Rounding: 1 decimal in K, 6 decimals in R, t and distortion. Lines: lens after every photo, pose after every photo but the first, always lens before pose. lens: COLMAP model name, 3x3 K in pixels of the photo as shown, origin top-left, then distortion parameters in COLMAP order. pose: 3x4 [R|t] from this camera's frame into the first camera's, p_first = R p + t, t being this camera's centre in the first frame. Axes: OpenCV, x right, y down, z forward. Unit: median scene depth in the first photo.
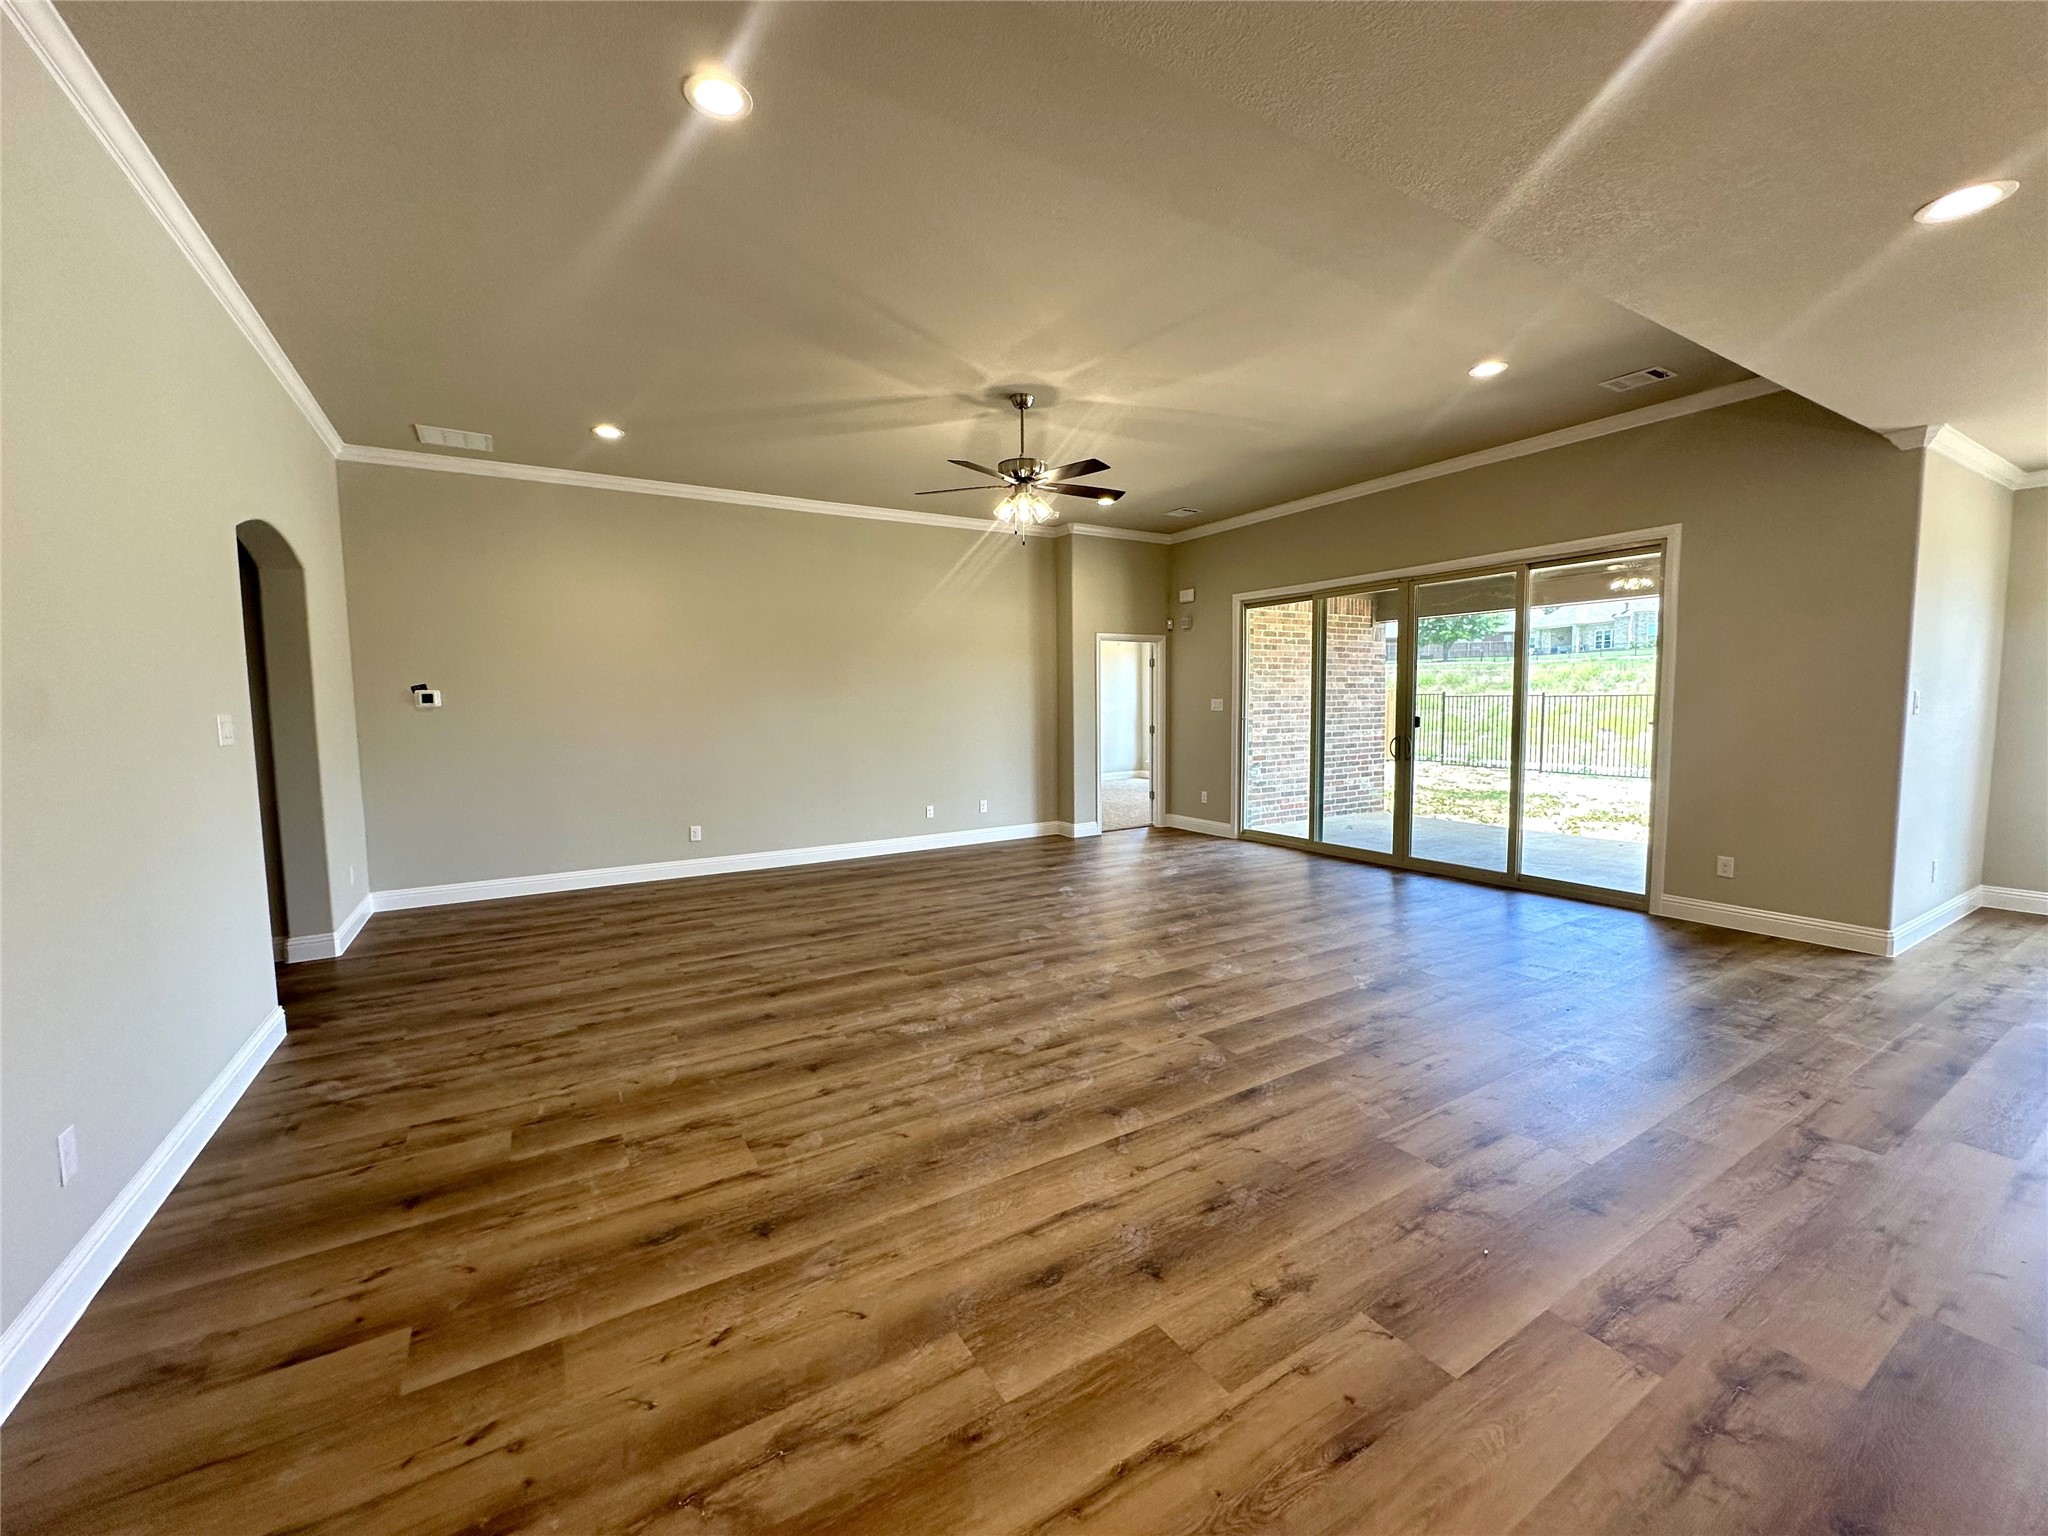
lens RADIAL K [[820.6, 0, 1024.0], [0, 820.6, 768.0], [0, 0, 1]] dist [-0.010566, 0.003774]
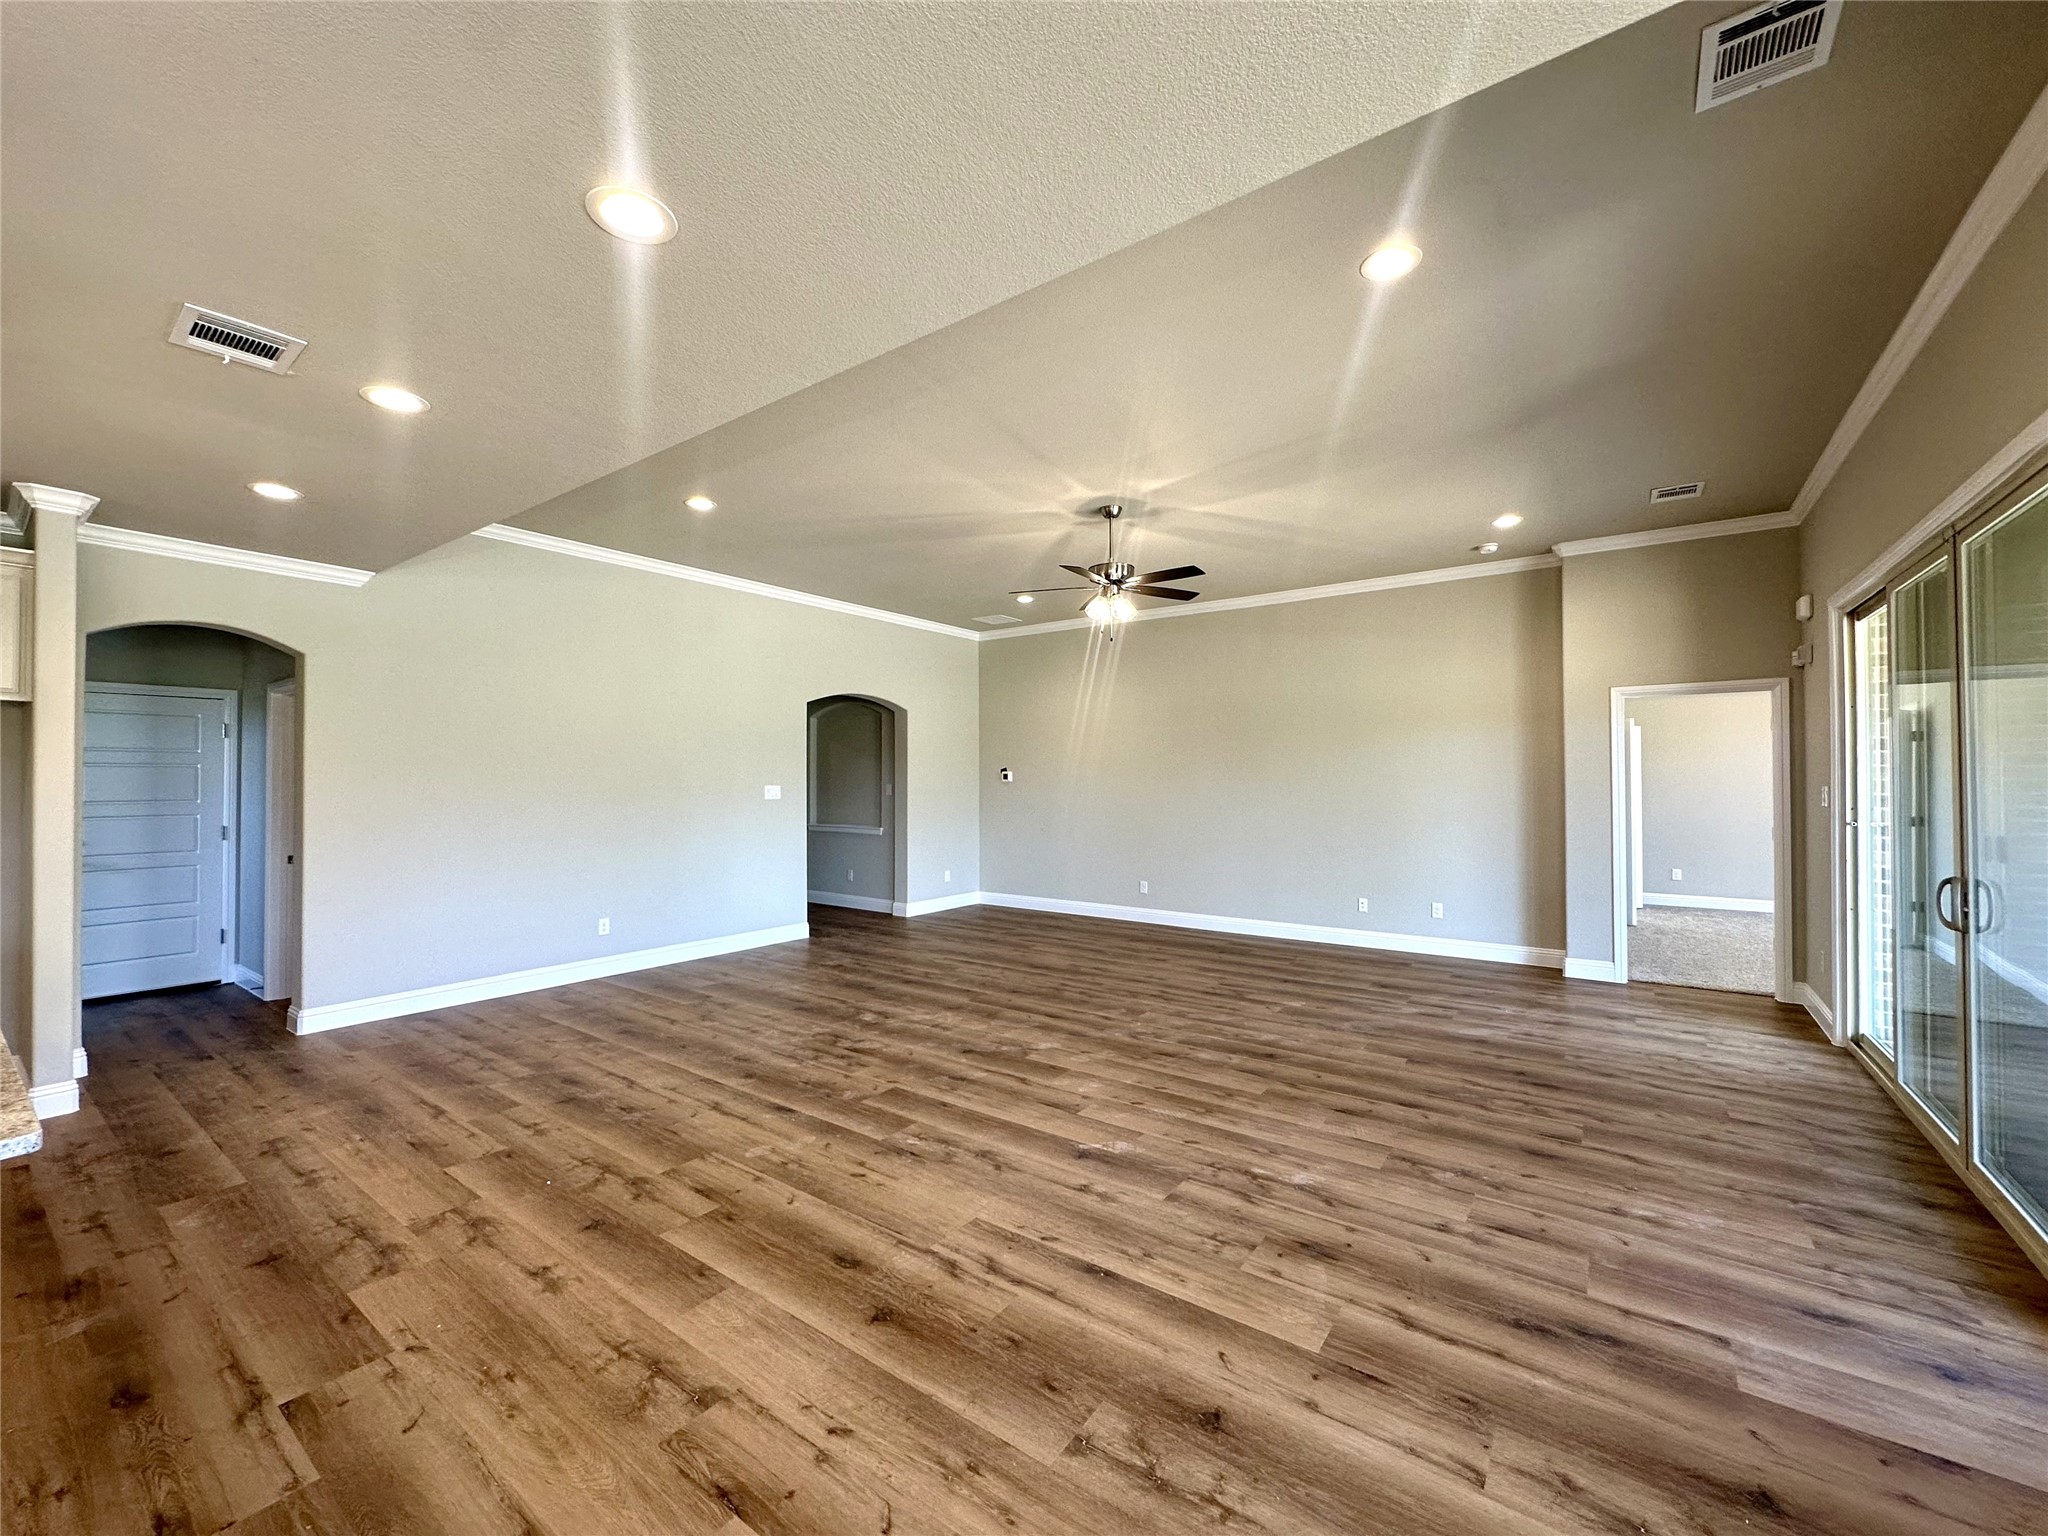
lens RADIAL K [[820.6, 0, 1024.0], [0, 820.6, 768.0], [0, 0, 1]] dist [-0.010566, 0.003774]
pose [[0.381219, -0.000789, -0.924485, 1.164785], [-0.077729, 0.996431, -0.032902, -0.076492], [0.921211, 0.084402, 0.379797, 0.616322]]
